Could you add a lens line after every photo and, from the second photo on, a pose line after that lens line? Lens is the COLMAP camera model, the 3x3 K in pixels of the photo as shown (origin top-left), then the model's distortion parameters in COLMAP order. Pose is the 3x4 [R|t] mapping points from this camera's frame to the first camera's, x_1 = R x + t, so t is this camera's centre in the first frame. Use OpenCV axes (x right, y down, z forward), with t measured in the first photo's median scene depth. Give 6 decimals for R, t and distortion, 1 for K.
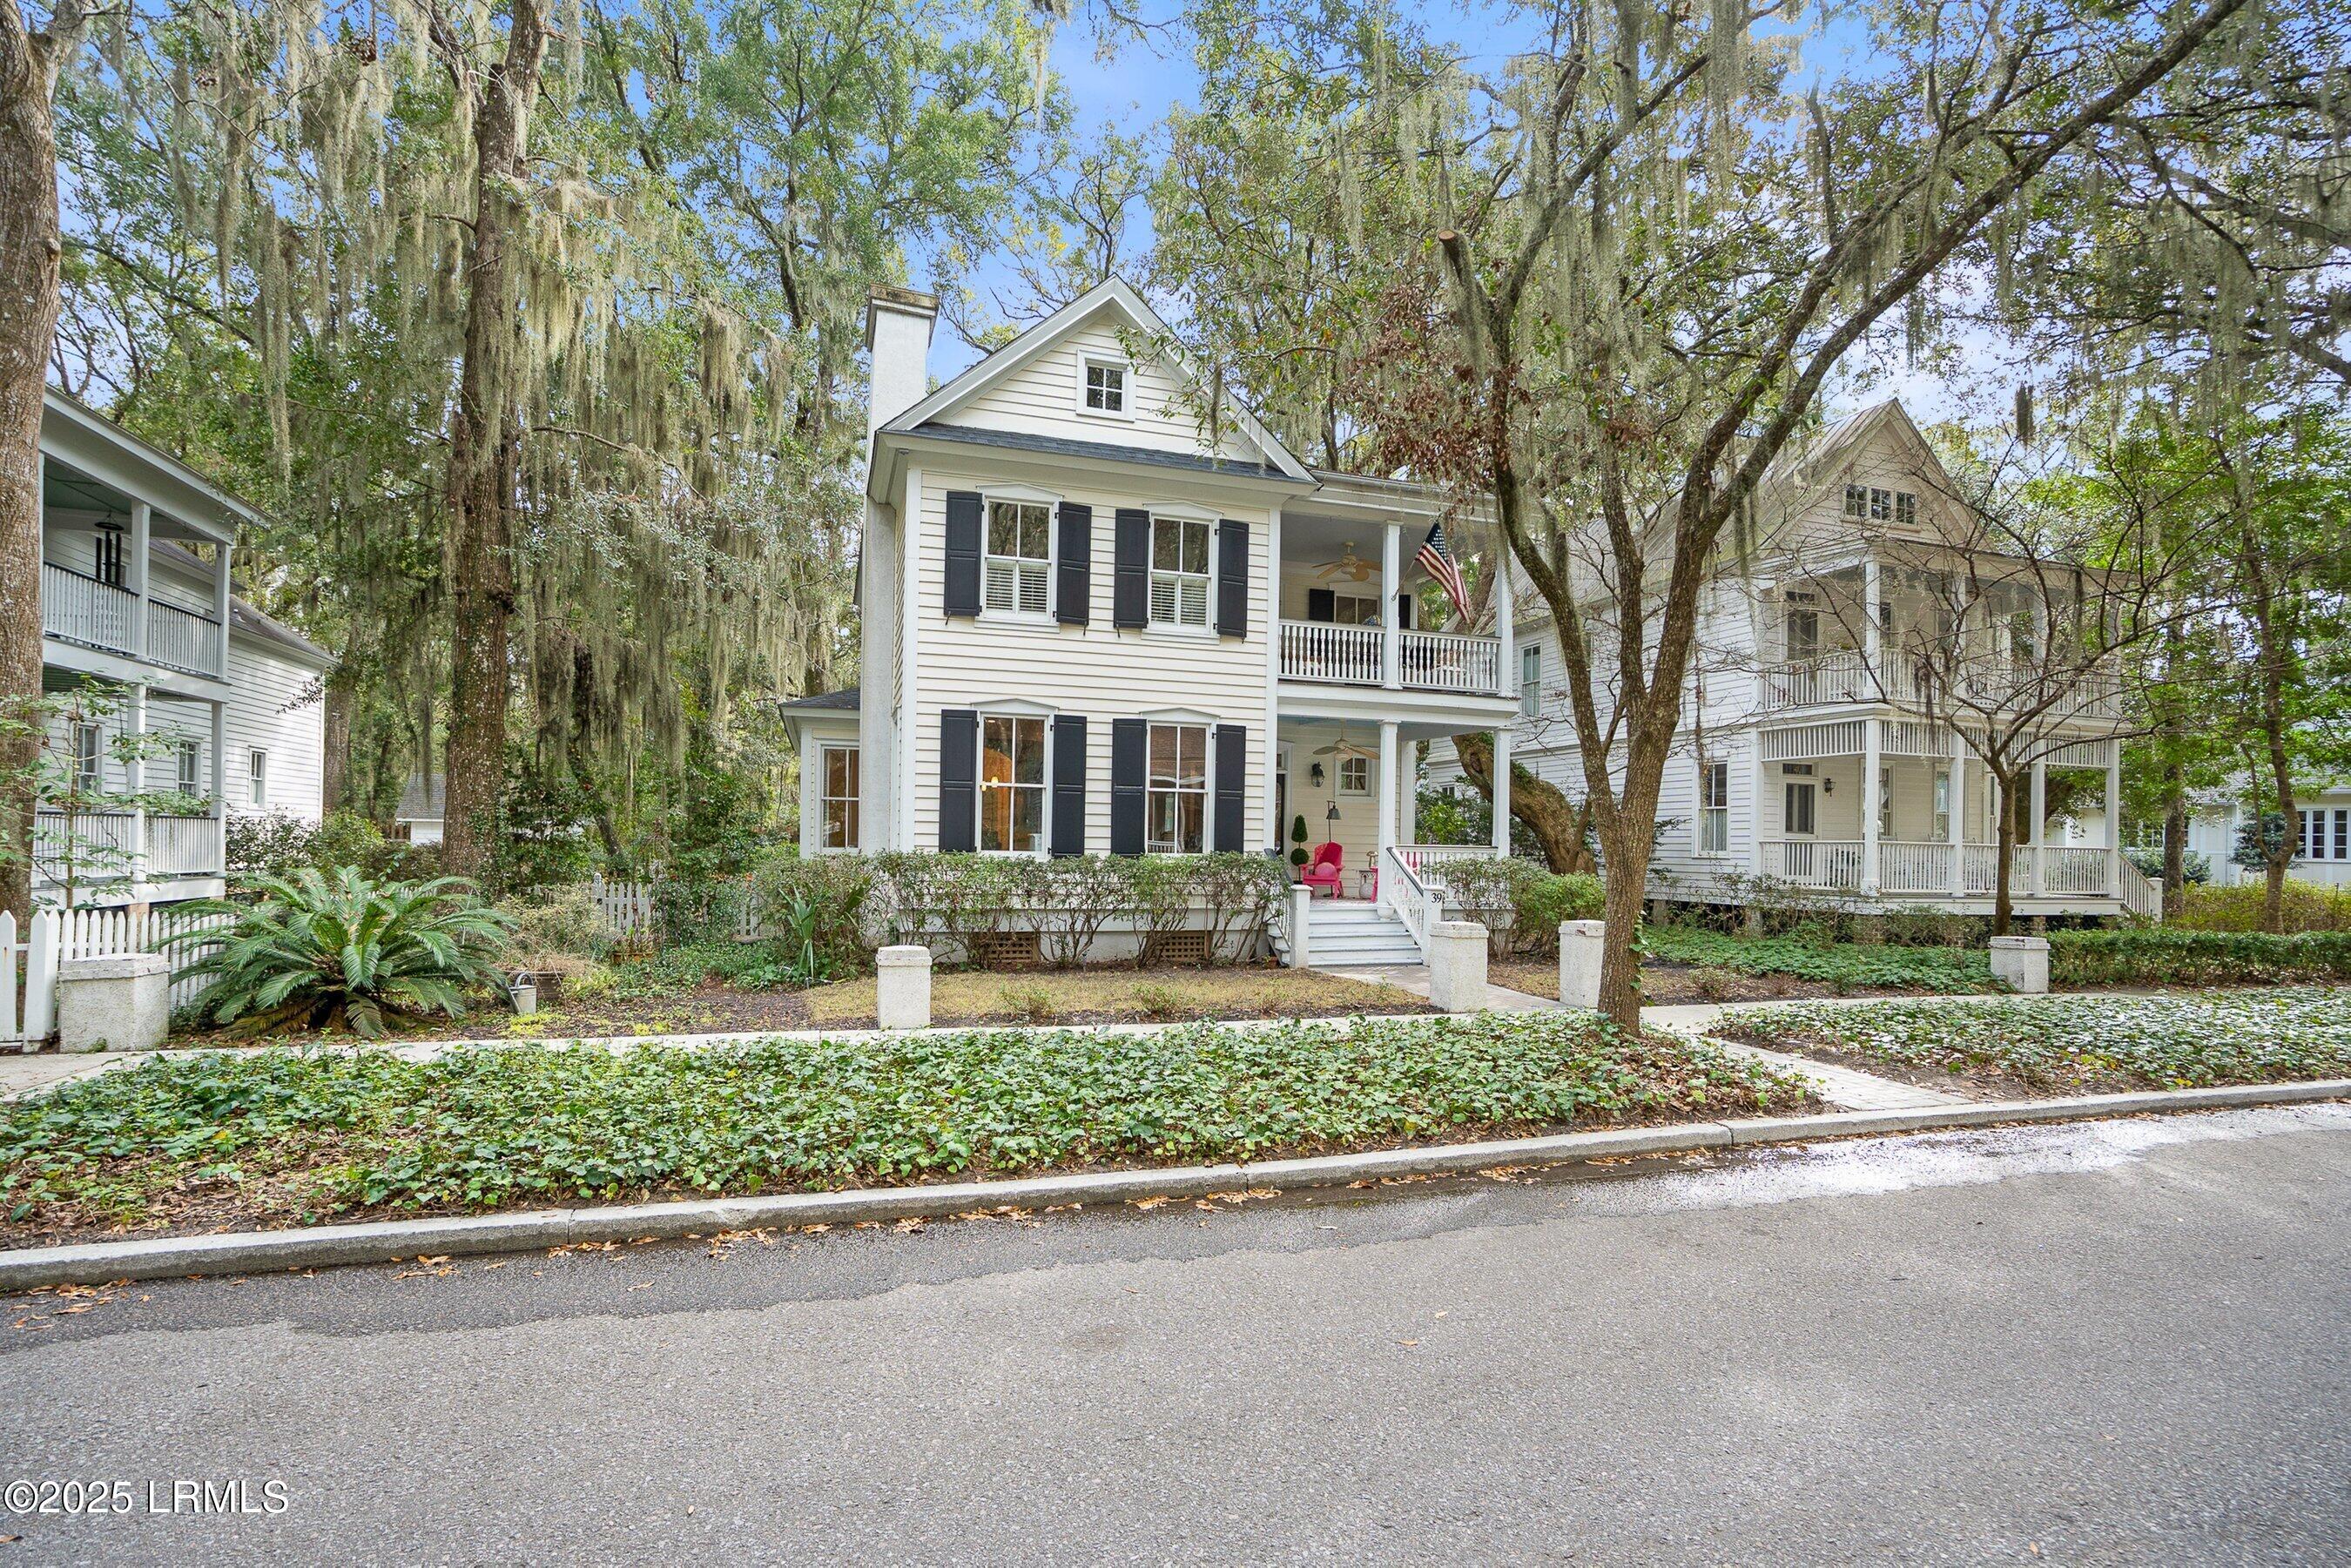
lens RADIAL K [[1098.2, 0, 1173.5], [0, 1098.2, 838.2], [0, 0, 1]] dist [-0.001971, -0.000110]
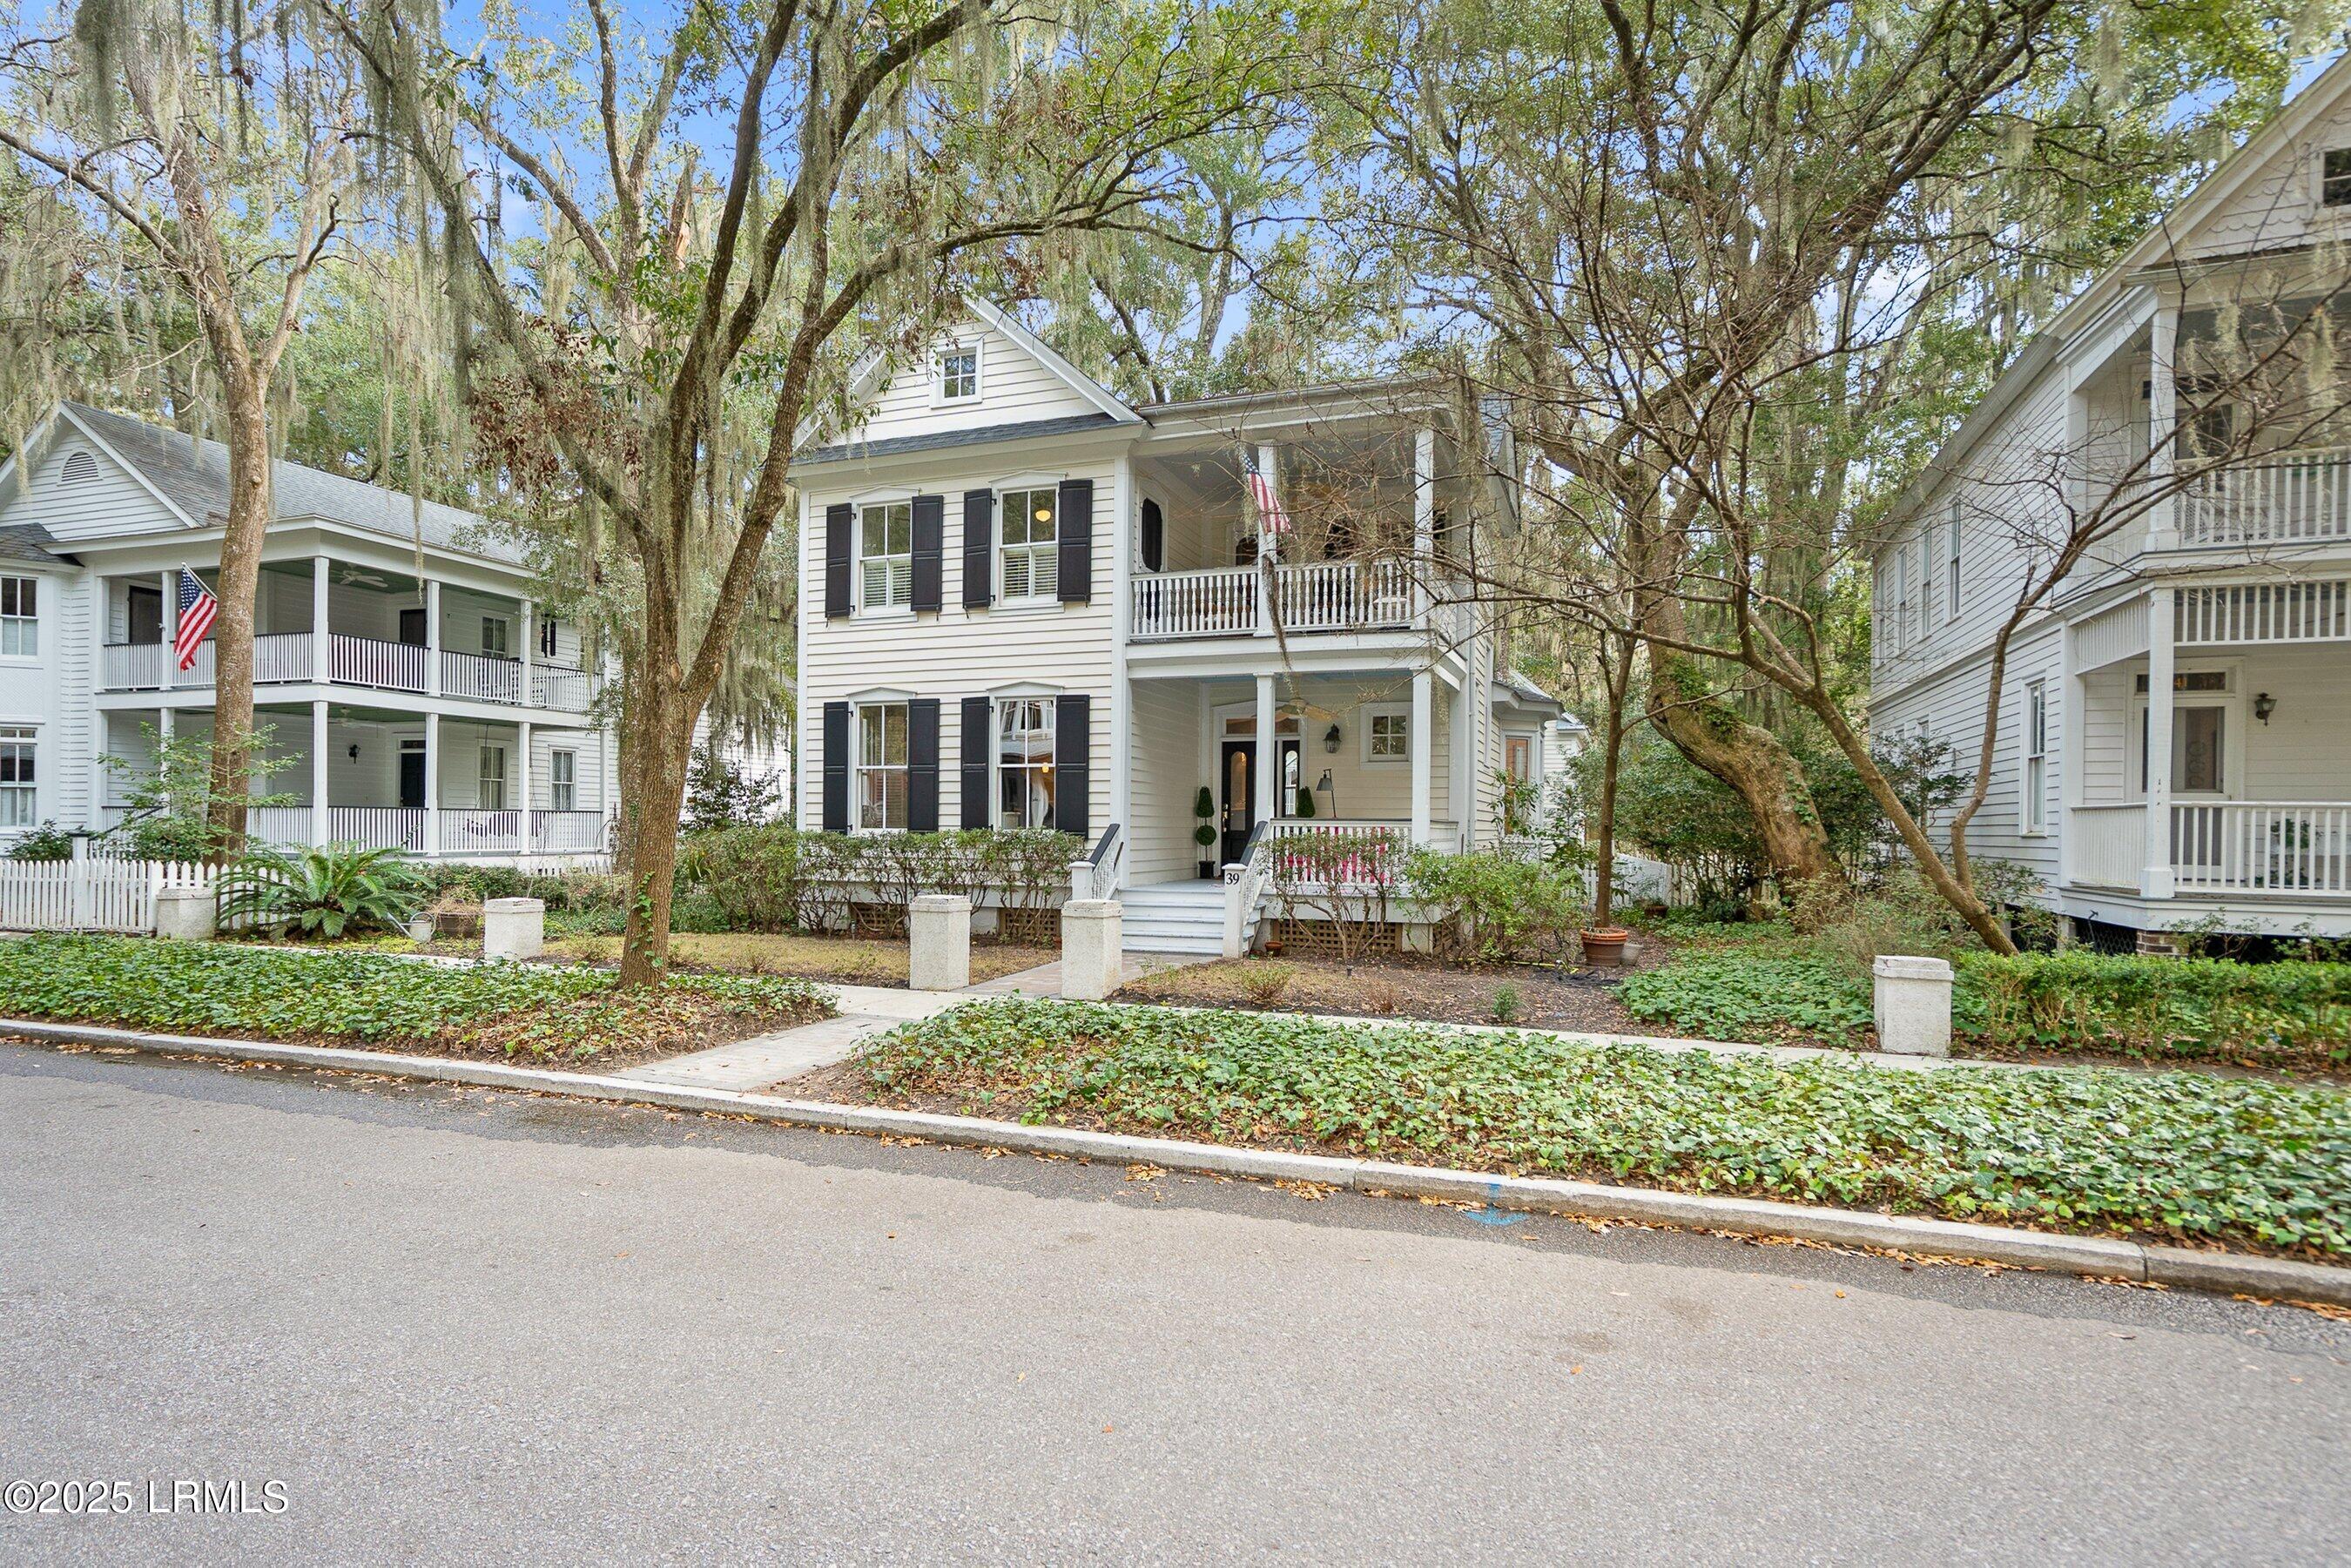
lens RADIAL K [[1217.7, 0, 1174.4], [0, 1217.7, 829.4], [0, 0, 1]] dist [0.003708, 0.000248]
pose [[0.789781, -0.009281, -0.613318, 0.791683], [0.009437, 0.999951, -0.002980, 0.018258], [0.613316, -0.003434, 0.789830, 0.224152]]
